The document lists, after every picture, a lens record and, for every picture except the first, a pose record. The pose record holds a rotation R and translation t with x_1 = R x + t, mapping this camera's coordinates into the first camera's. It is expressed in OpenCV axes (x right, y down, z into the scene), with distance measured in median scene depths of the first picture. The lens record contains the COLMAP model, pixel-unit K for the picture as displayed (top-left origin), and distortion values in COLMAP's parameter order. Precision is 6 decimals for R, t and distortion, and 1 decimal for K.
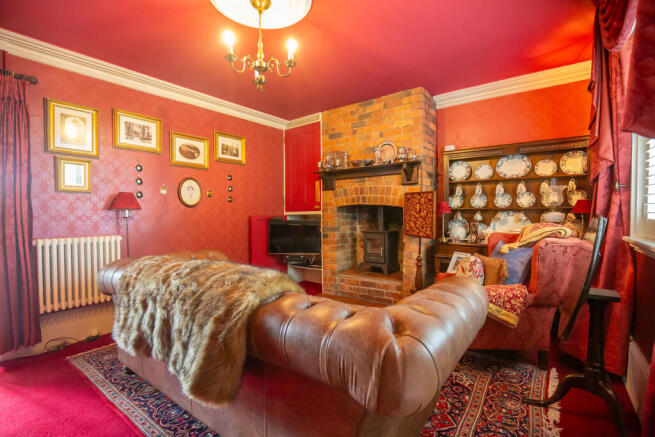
lens RADIAL K [[301.2, 0, 327.3], [0, 301.2, 217.7], [0, 0, 1]] dist [-0.024675, -0.000127]
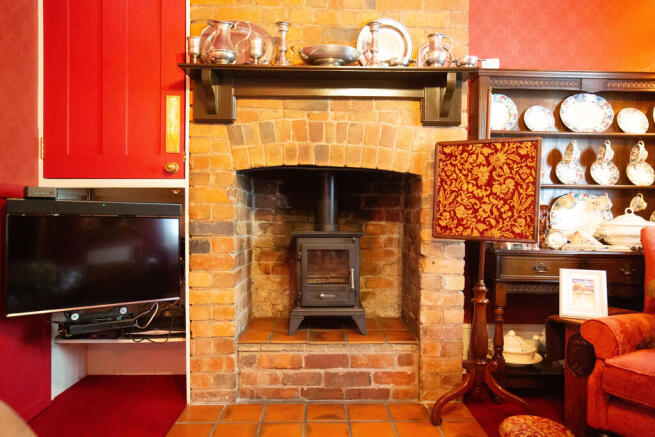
lens RADIAL K [[432.0, 0, 328.3], [0, 432.0, 222.1], [0, 0, 1]] dist [0.000352, -0.000021]
pose [[0.781527, 0.008436, 0.623815, -0.224451], [-0.006069, 0.999964, -0.005920, 0.034121], [-0.623842, 0.000840, 0.781550, 0.522221]]
